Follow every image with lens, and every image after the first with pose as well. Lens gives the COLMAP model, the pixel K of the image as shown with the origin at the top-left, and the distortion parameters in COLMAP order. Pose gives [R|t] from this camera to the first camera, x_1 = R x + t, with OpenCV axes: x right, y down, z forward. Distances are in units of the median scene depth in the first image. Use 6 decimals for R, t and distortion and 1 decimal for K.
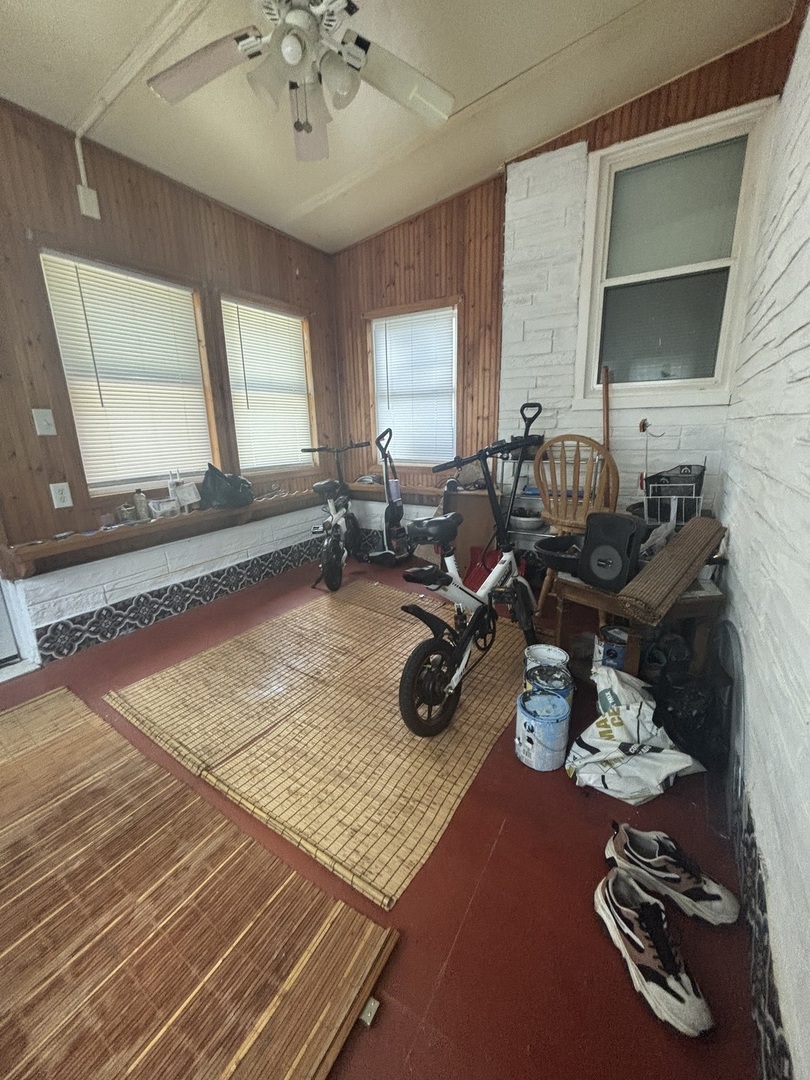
lens RADIAL K [[431.9, 0, 402.3], [0, 431.9, 538.9], [0, 0, 1]] dist [0.001146, -0.000328]
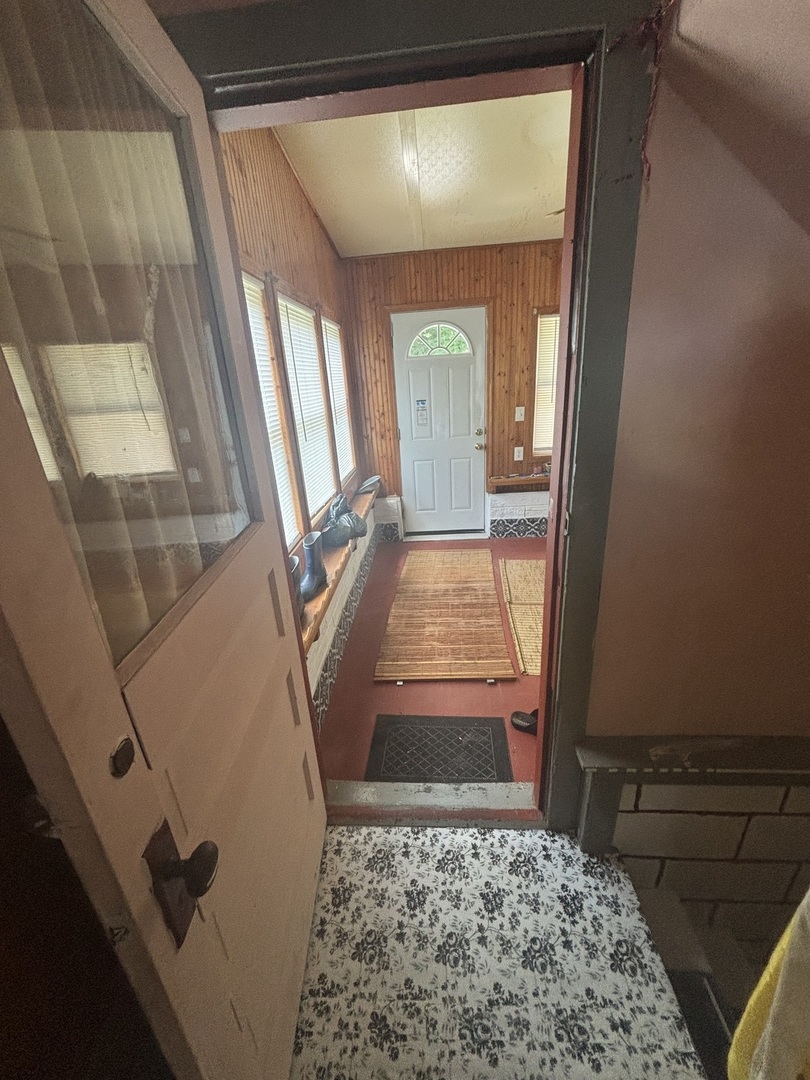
lens RADIAL K [[431.9, 0, 407.7], [0, 431.9, 538.9], [0, 0, 1]] dist [0.001146, -0.000328]
pose [[0.458871, 0.300301, -0.836216, 0.693663], [-0.169632, 0.953450, 0.249317, -0.142967], [0.872160, 0.027445, 0.488451, -0.330680]]
